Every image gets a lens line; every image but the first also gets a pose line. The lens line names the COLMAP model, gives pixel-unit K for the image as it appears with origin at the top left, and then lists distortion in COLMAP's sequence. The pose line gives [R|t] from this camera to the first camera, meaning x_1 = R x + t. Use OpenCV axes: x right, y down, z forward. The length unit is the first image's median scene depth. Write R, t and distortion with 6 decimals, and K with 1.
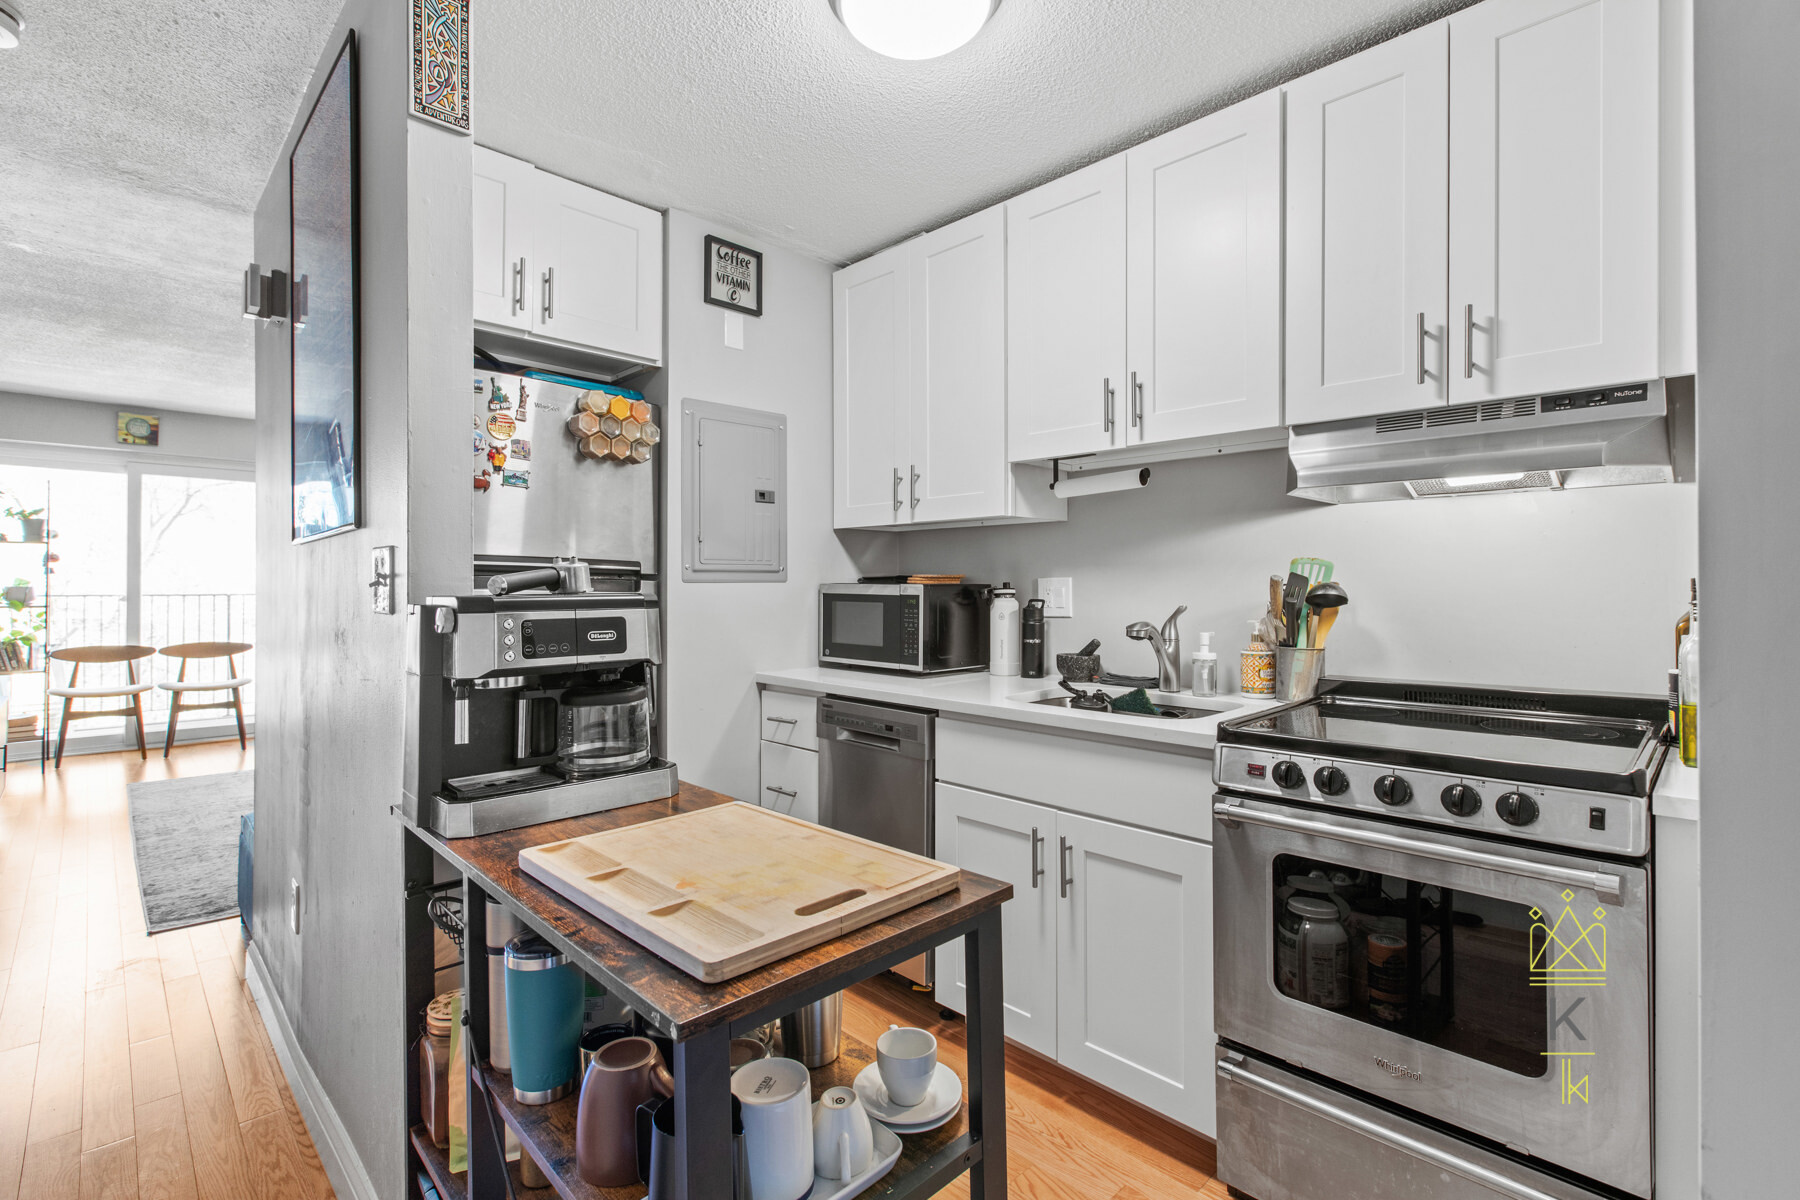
lens RADIAL K [[816.4, 0, 895.3], [0, 816.4, 583.4], [0, 0, 1]] dist [-0.002051, -0.000651]
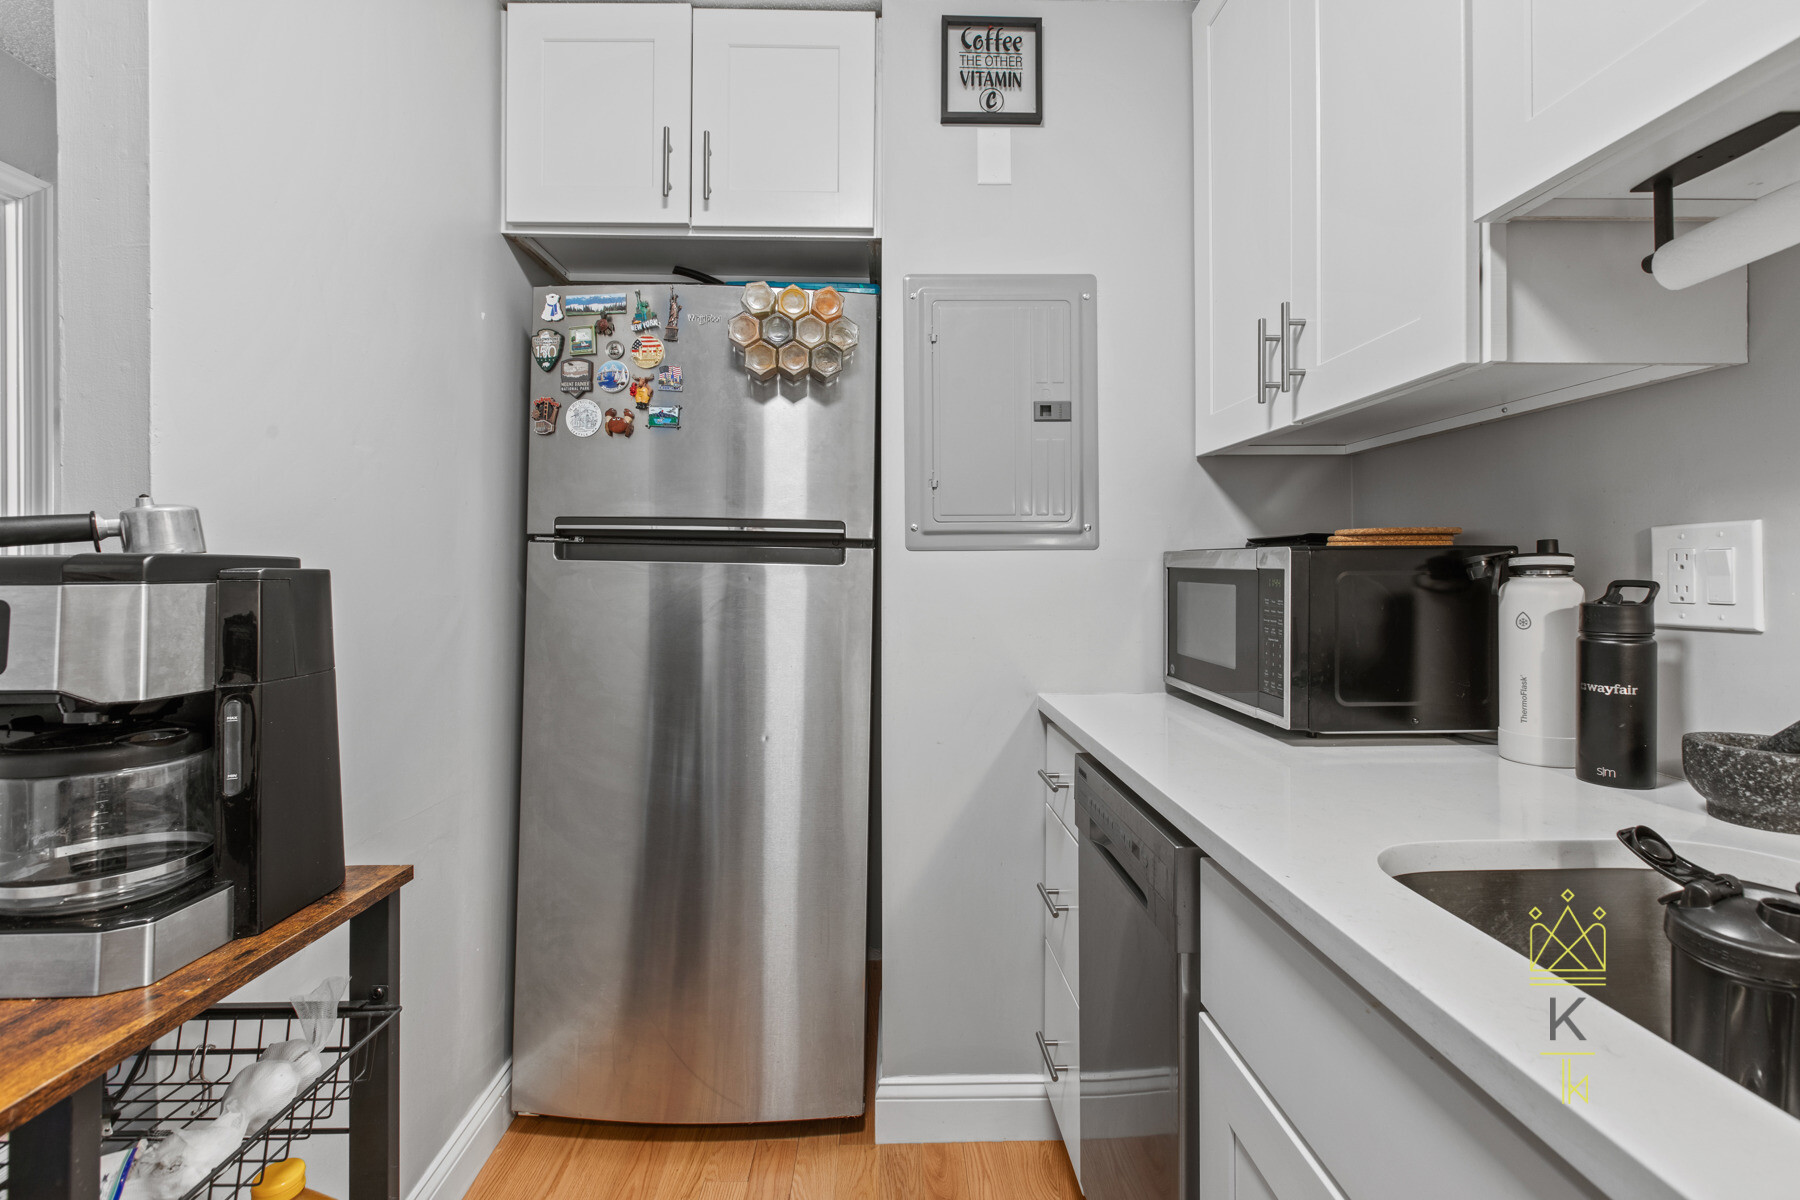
lens RADIAL K [[822.4, 0, 894.3], [0, 822.4, 564.1], [0, 0, 1]] dist [0.001920, -0.000359]
pose [[0.727916, -0.005448, -0.685645, 0.189827], [0.004506, 0.999985, -0.003162, 0.011707], [0.685651, -0.000788, 0.727930, 0.490518]]
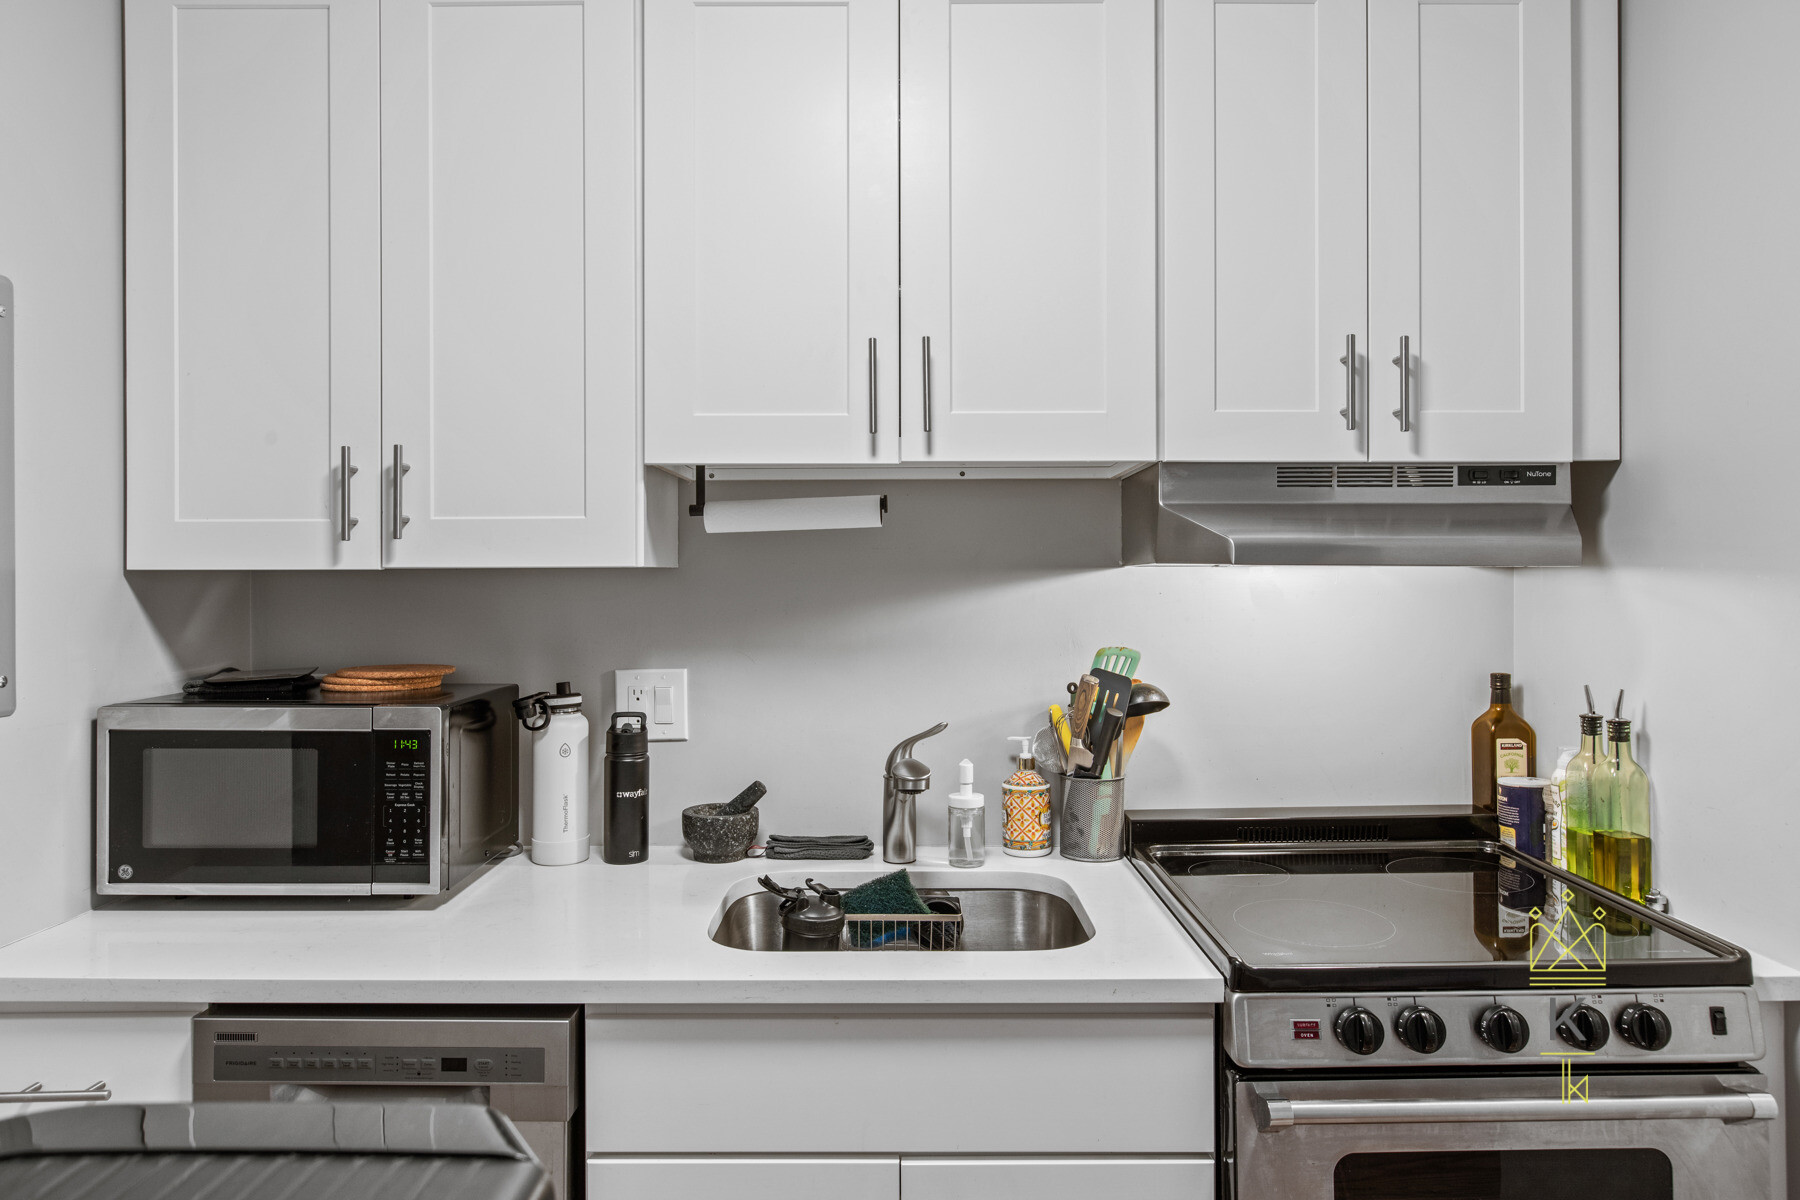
lens RADIAL K [[1128.1, 0, 905.3], [0, 1128.1, 583.9], [0, 0, 1]] dist [0.001407, -0.017609]
pose [[0.706969, -0.006999, 0.707210, -0.227642], [0.002363, 0.999969, 0.007535, -0.072029], [-0.707241, -0.003656, 0.706963, 0.354602]]
